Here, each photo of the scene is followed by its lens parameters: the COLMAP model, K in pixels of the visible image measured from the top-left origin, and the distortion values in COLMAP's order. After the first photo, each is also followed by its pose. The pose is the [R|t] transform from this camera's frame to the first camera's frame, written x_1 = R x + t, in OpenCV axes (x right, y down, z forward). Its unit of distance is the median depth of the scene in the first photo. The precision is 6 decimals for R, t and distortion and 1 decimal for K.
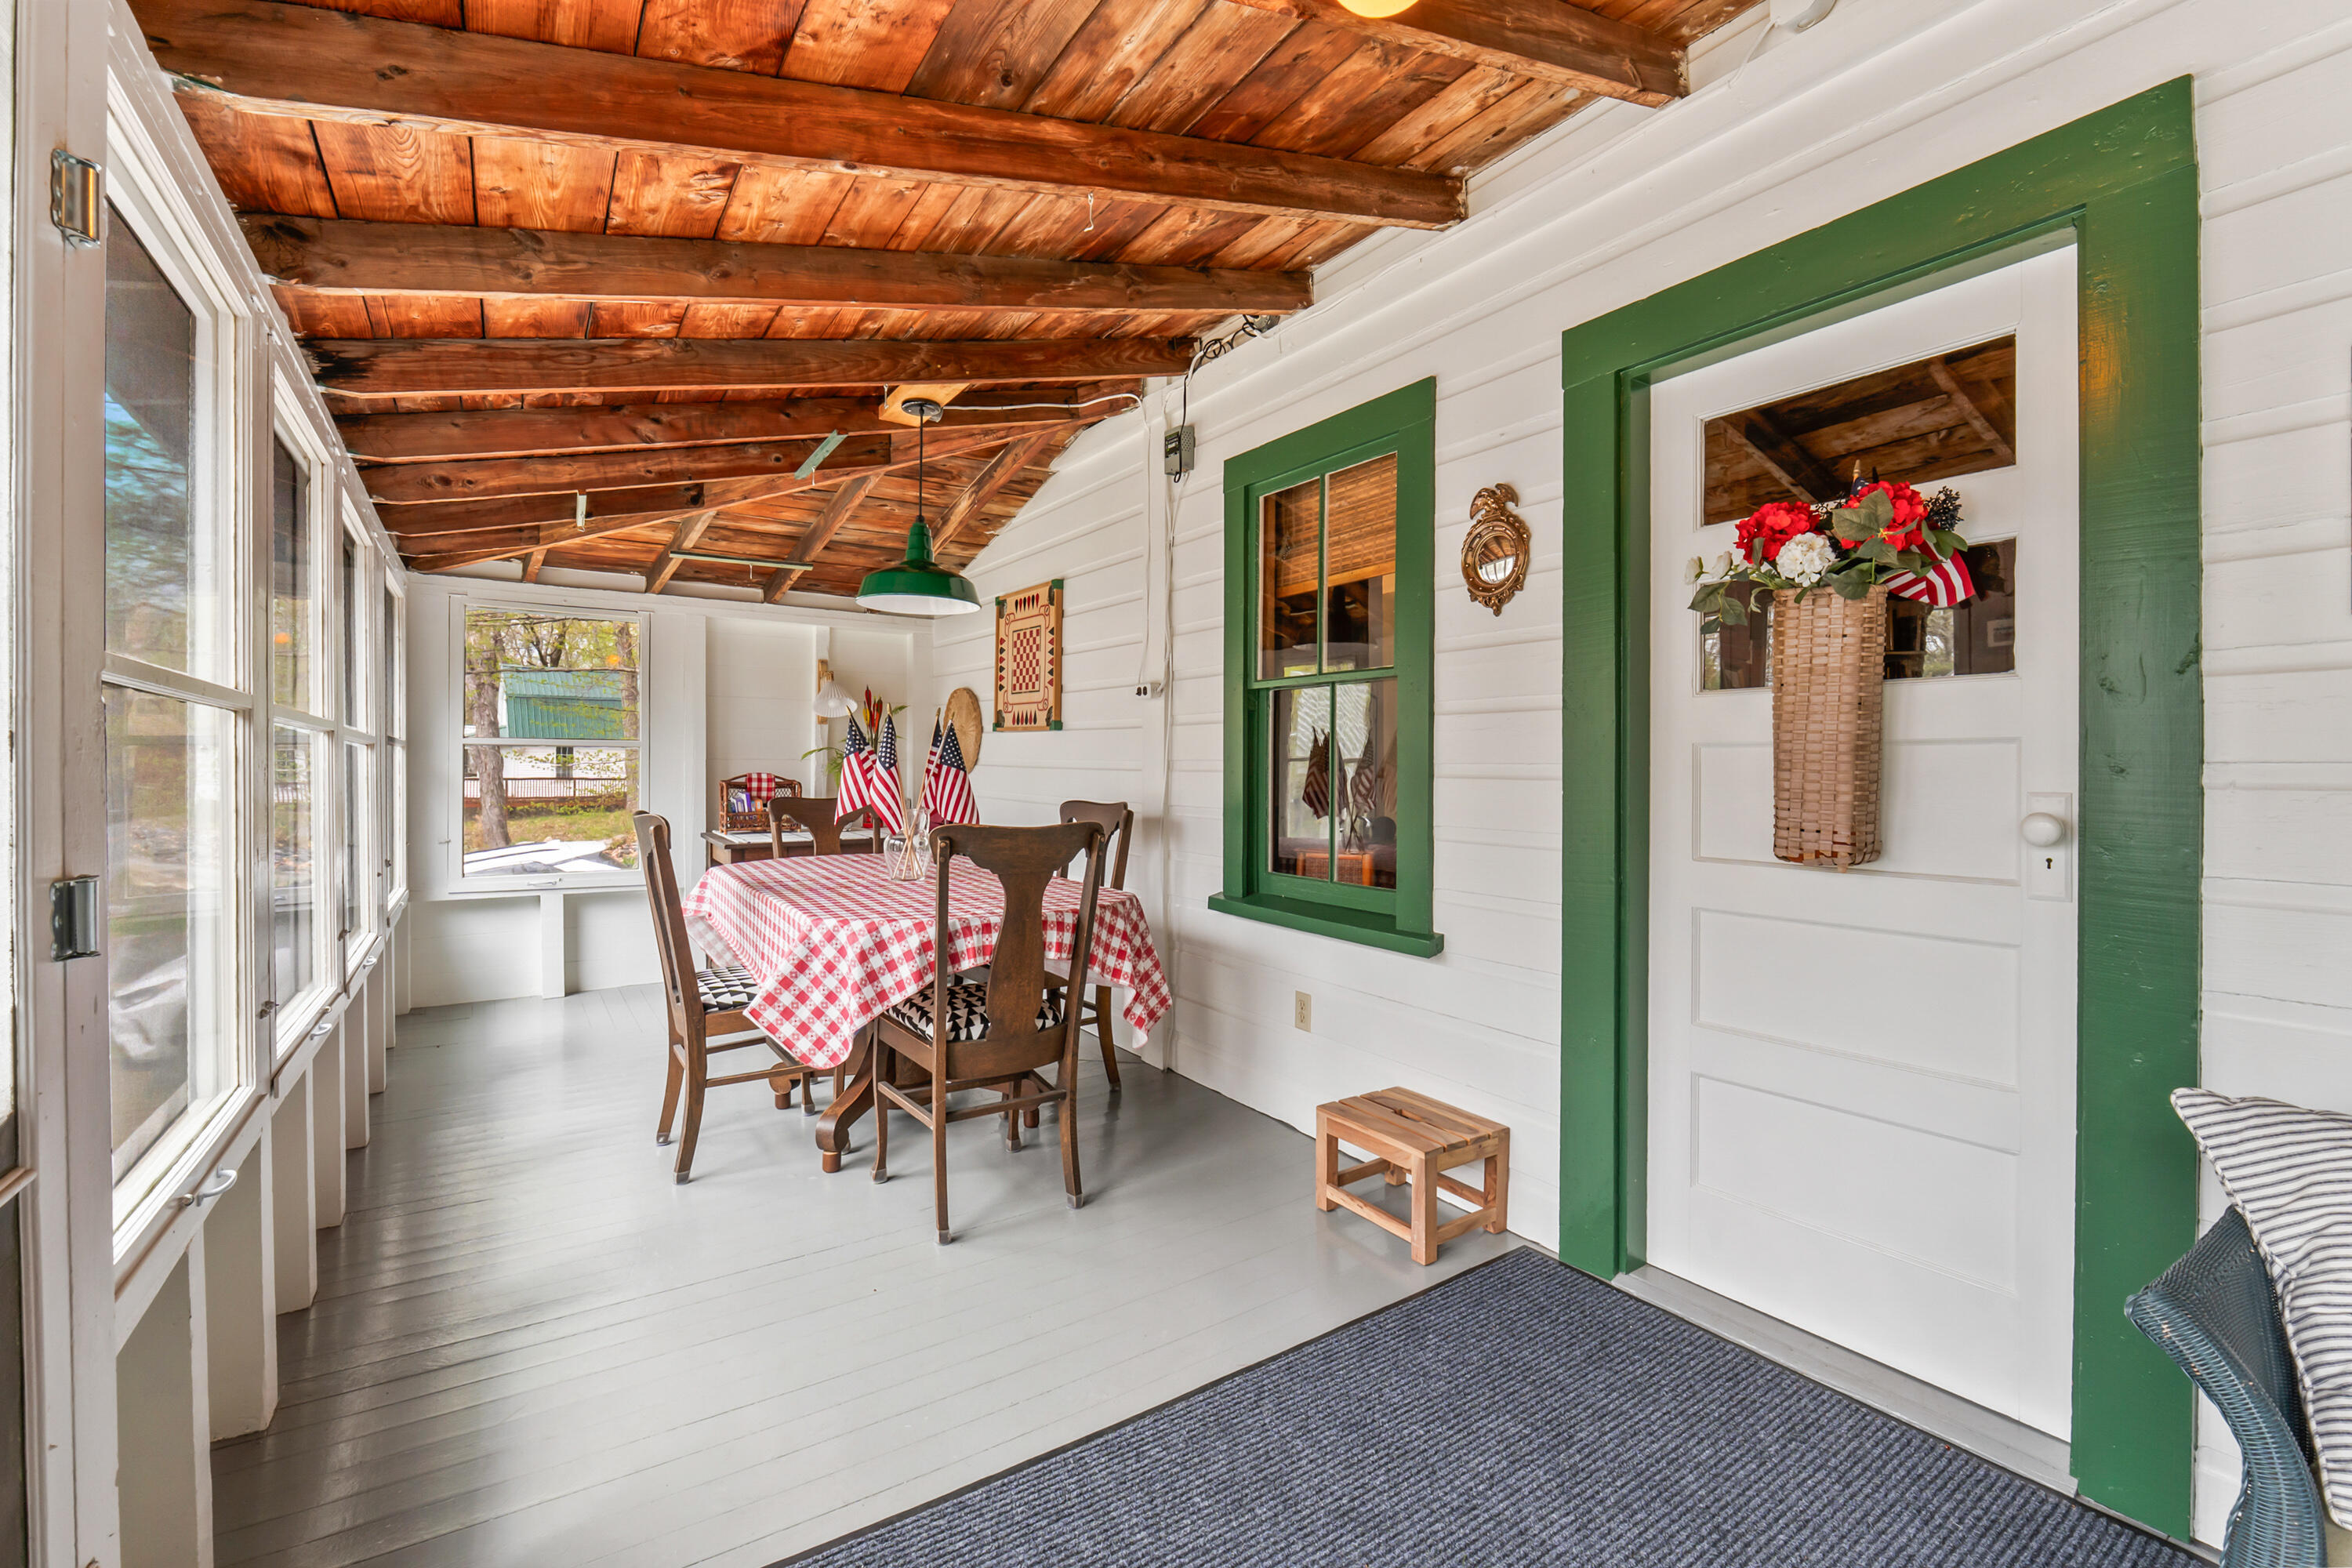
lens RADIAL K [[999.4, 0, 1184.0], [0, 999.4, 776.6], [0, 0, 1]] dist [-0.008857, -0.001437]
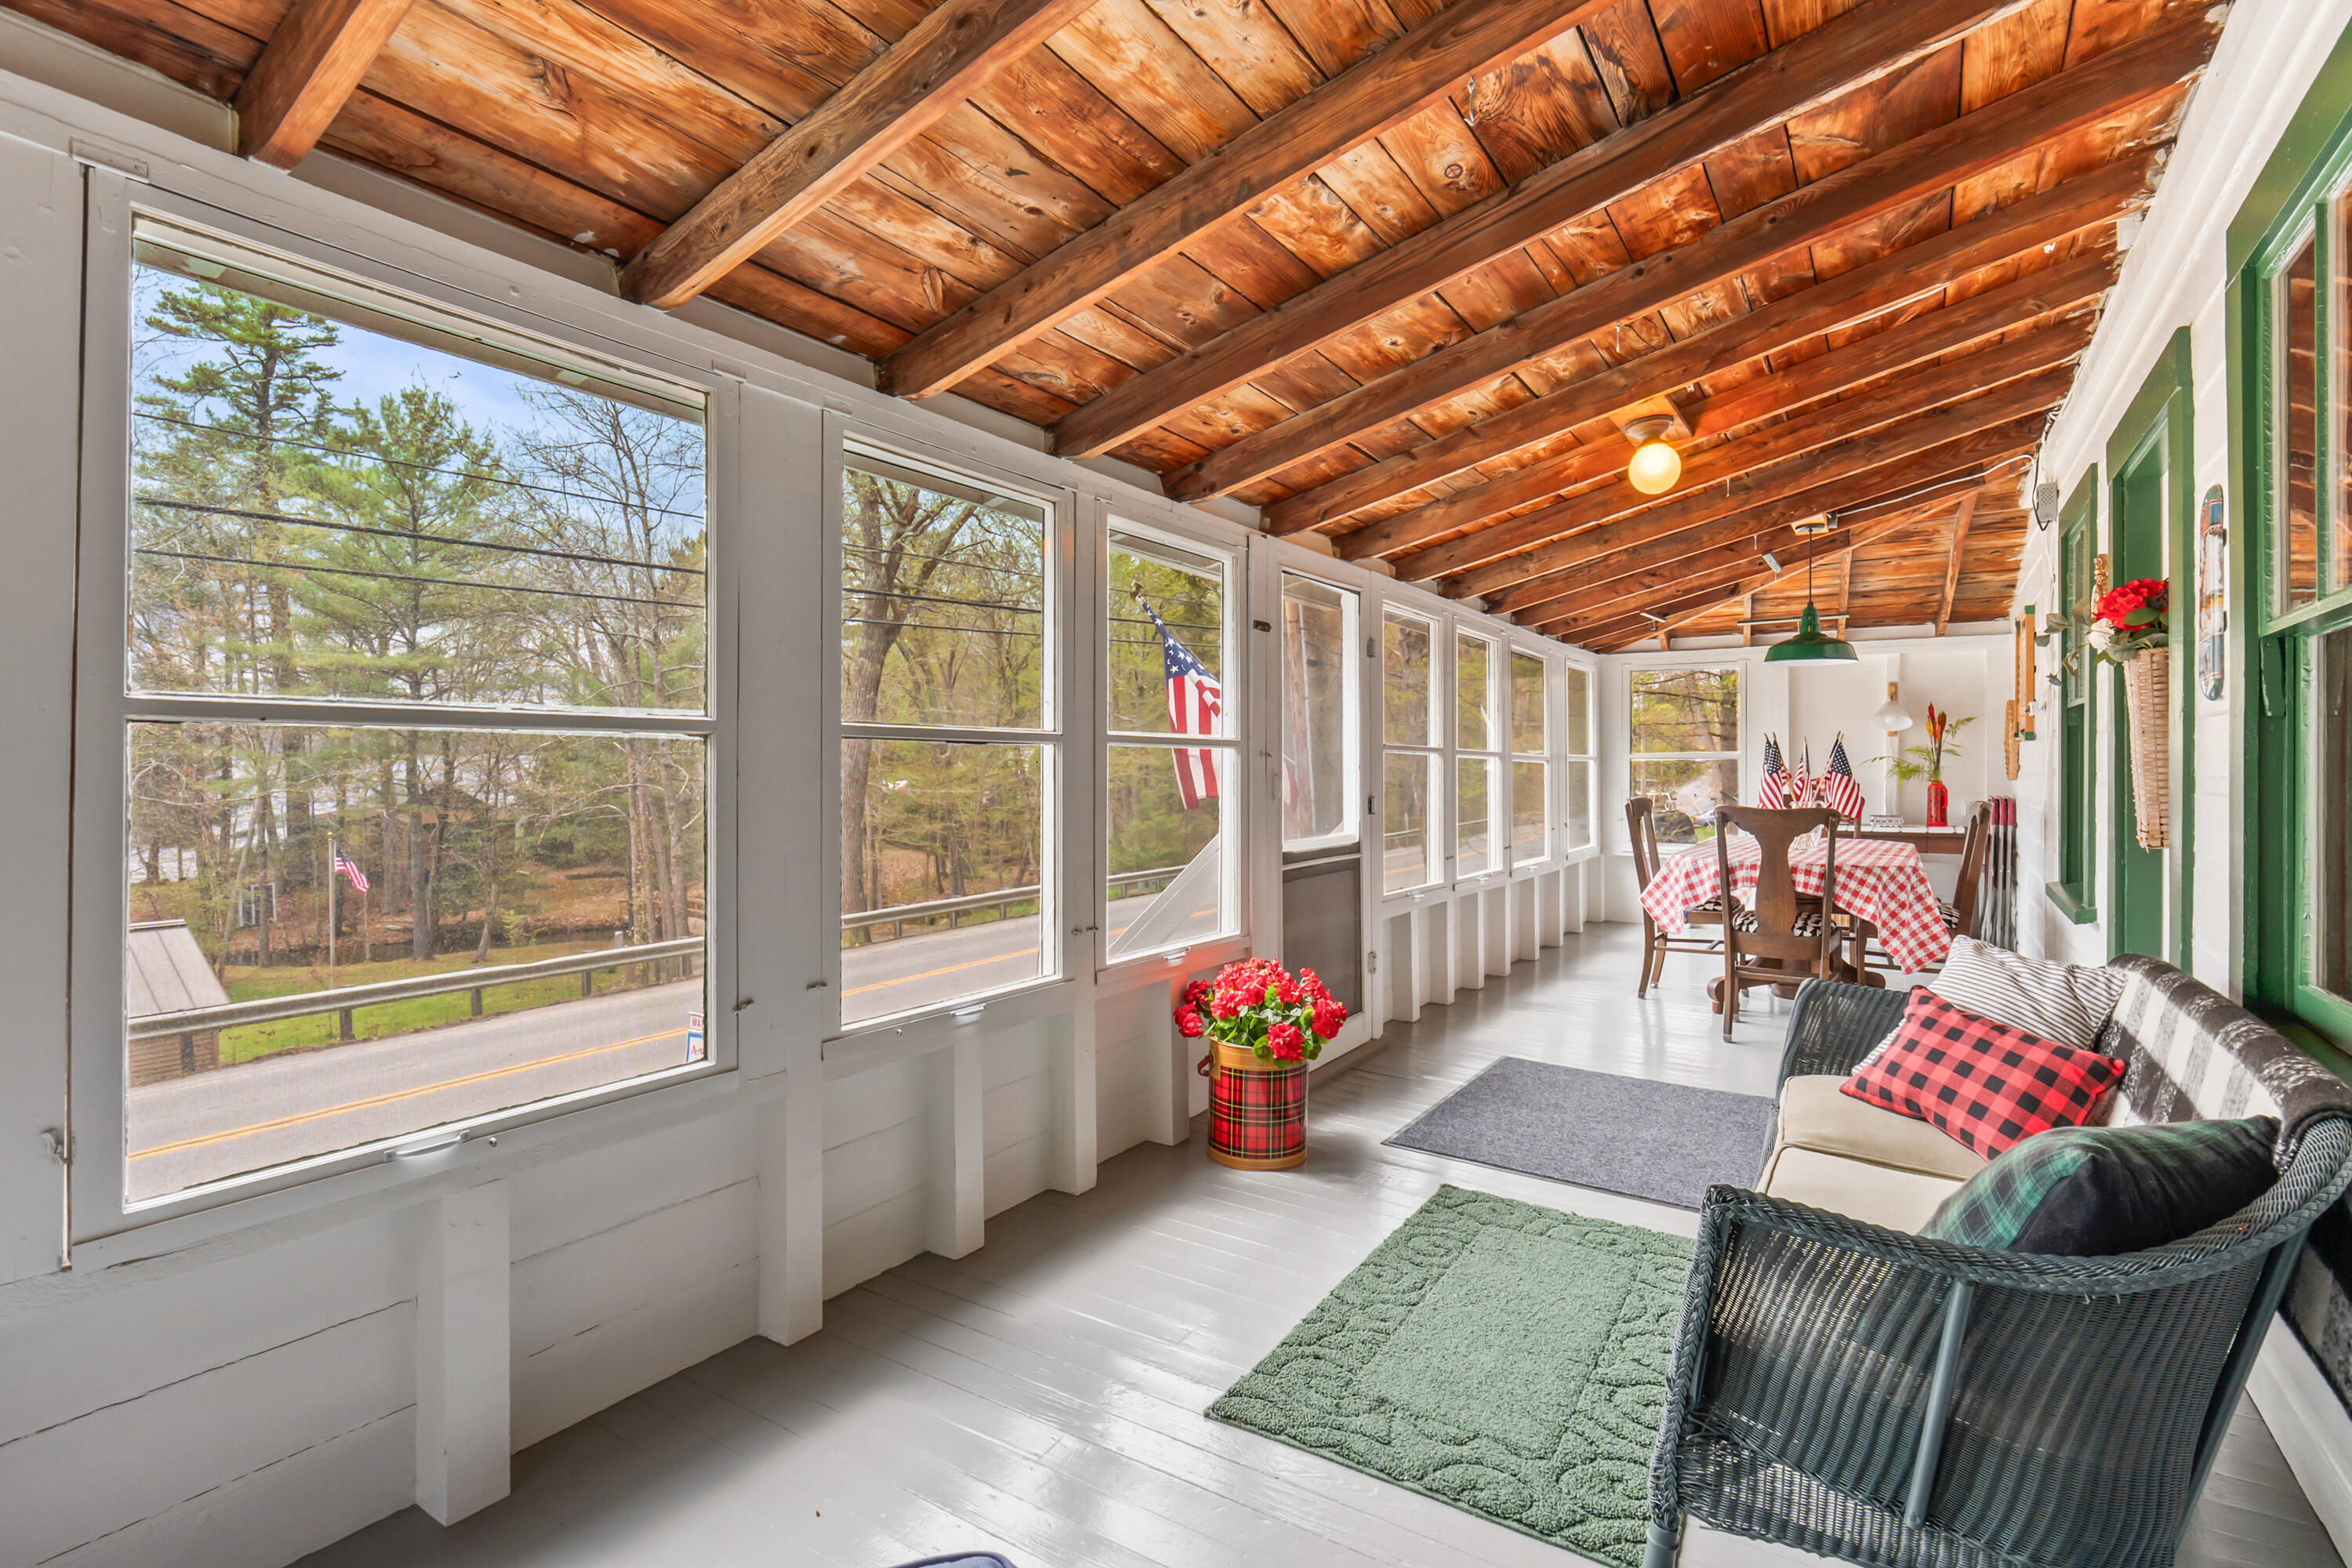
lens RADIAL K [[1116.1, 0, 1185.9], [0, 1116.1, 765.2], [0, 0, 1]] dist [-0.007736, -0.001497]
pose [[0.383082, -0.003306, -0.923708, 1.214483], [-0.010138, 0.999918, -0.007783, 0.001671], [0.923659, 0.012346, 0.383017, -0.644957]]
